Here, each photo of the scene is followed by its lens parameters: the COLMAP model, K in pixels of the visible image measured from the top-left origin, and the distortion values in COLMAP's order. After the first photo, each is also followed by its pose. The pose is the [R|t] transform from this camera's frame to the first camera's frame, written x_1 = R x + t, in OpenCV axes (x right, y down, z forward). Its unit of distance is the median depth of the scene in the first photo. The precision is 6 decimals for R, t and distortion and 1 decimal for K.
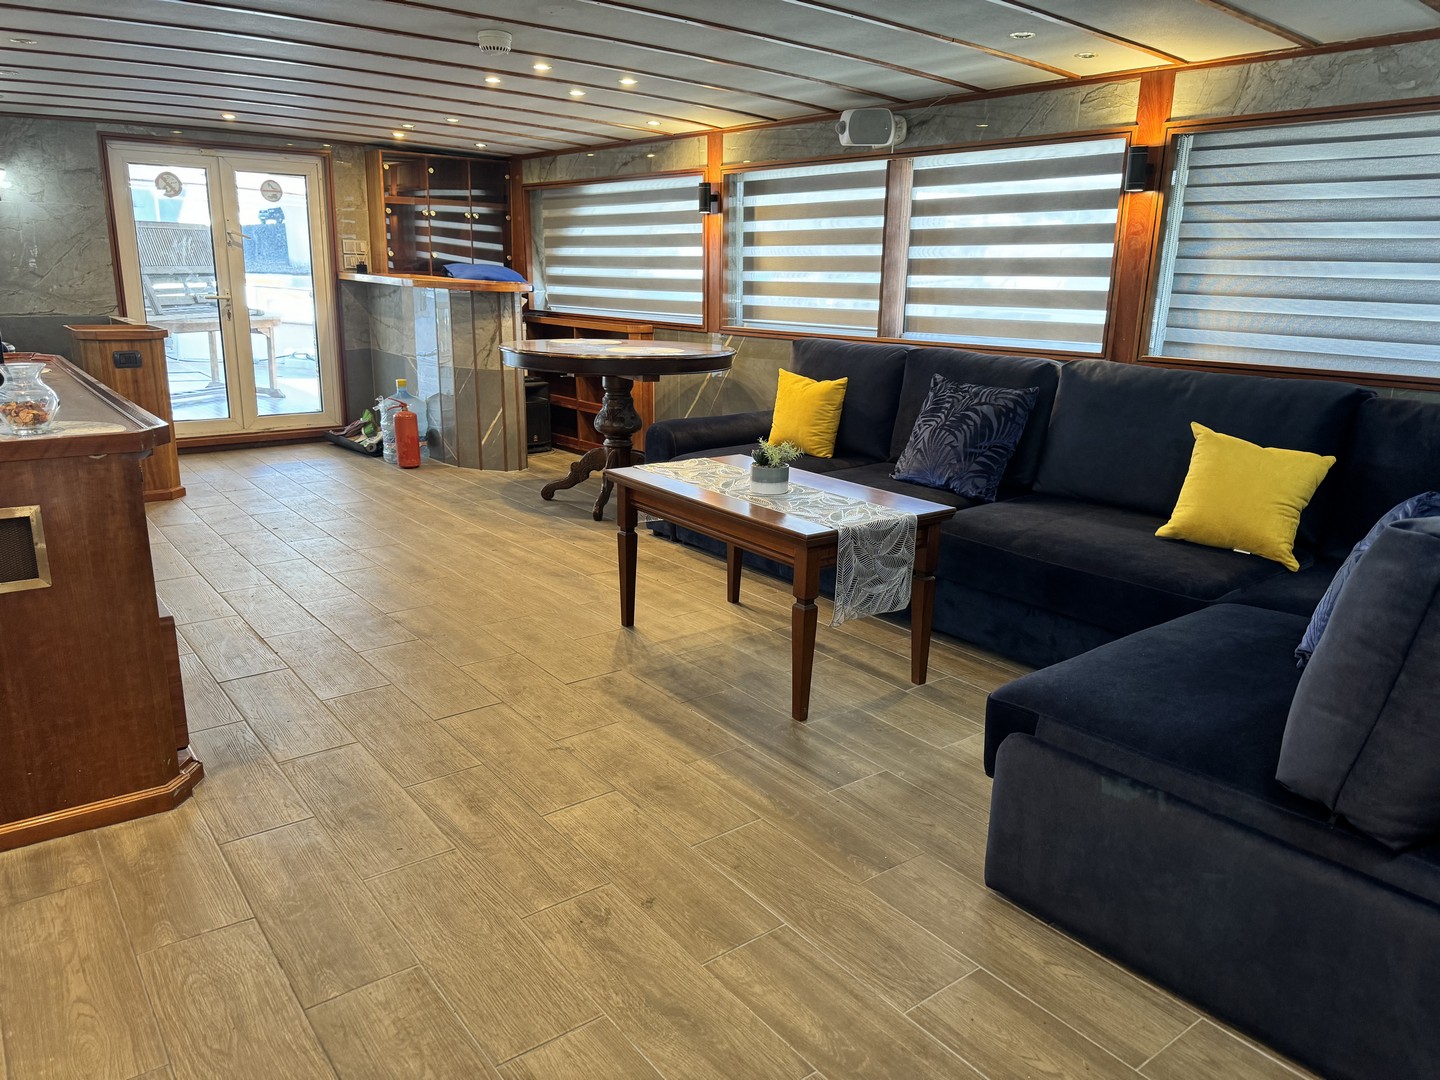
lens RADIAL K [[1011.4, 0, 711.4], [0, 1011.4, 551.9], [0, 0, 1]] dist [0.060564, -0.071082]
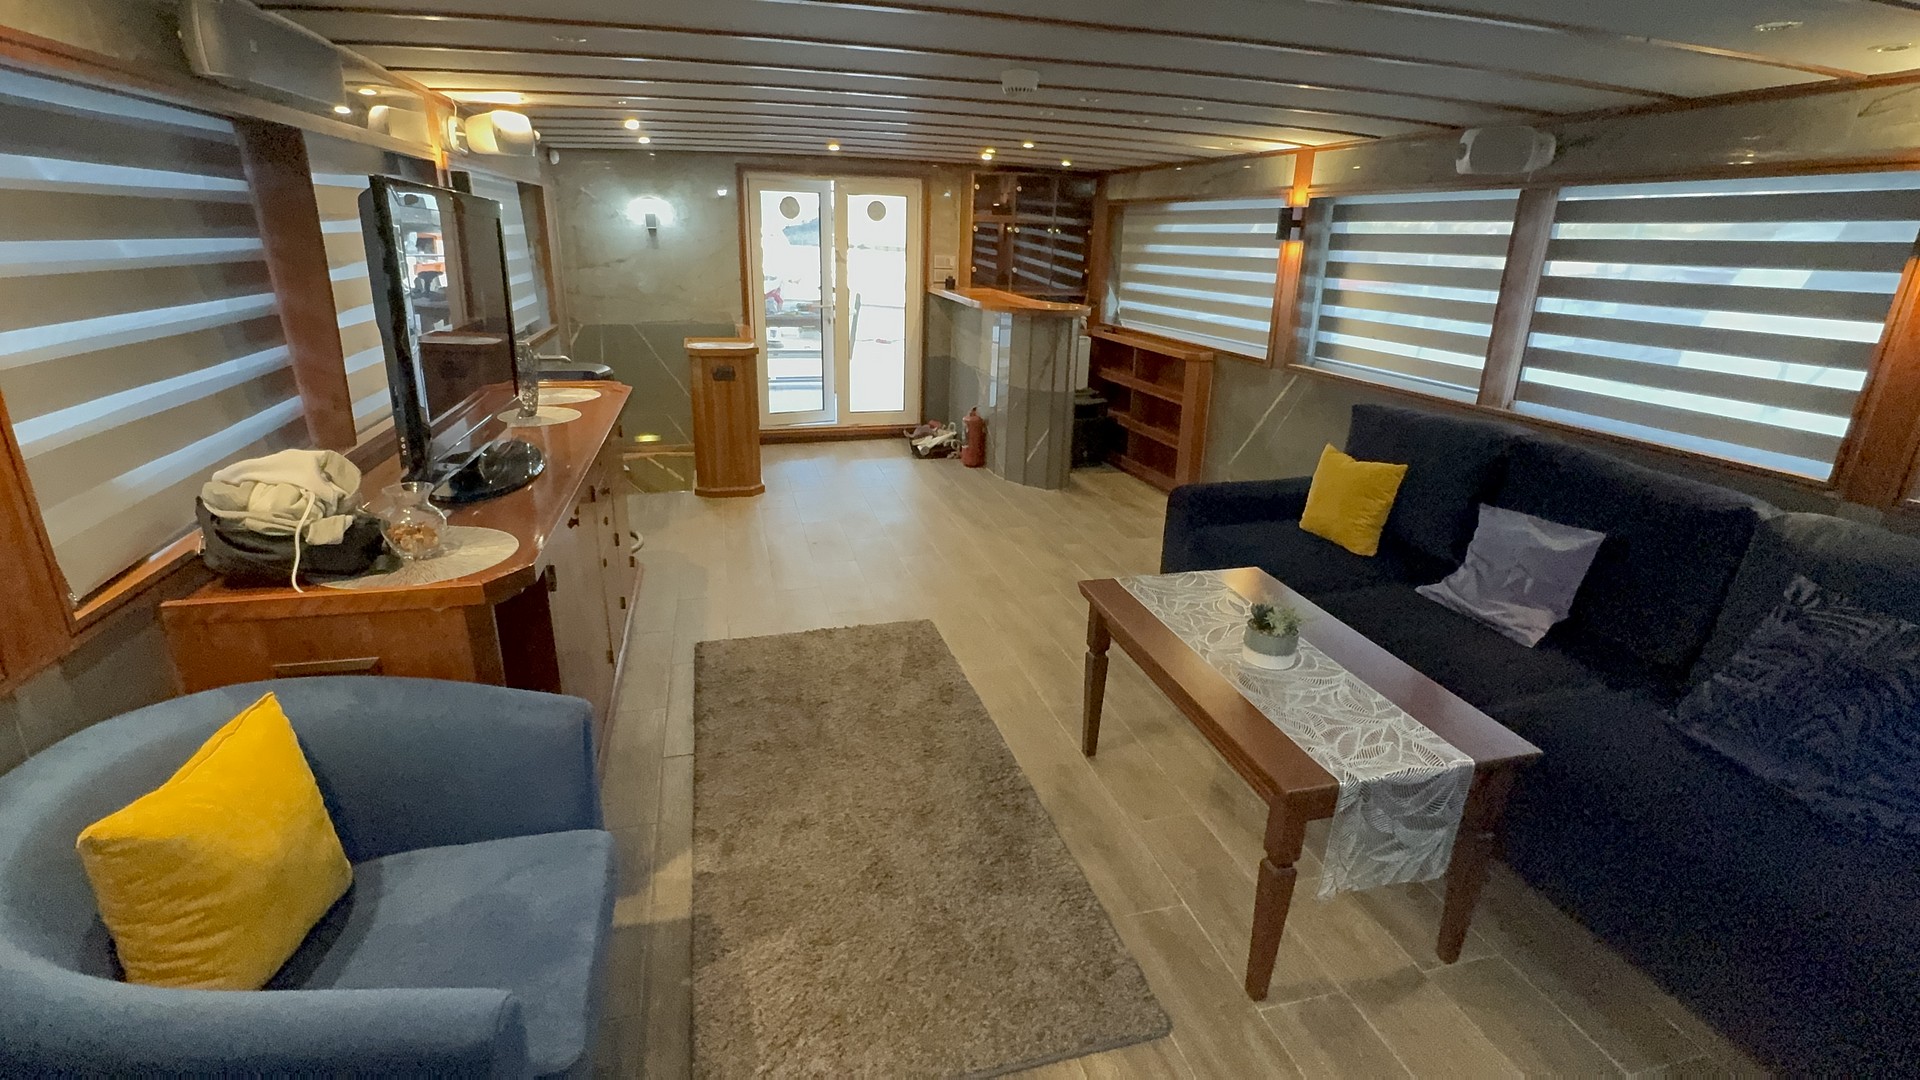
lens RADIAL K [[874.7, 0, 959.7], [0, 874.7, 538.5], [0, 0, 1]] dist [-0.001765, 0.001841]
pose [[0.926582, 0.127955, -0.353656, 0.049094], [-0.107461, 0.991217, 0.077082, -0.136604], [0.360413, -0.033418, 0.932194, 0.228758]]
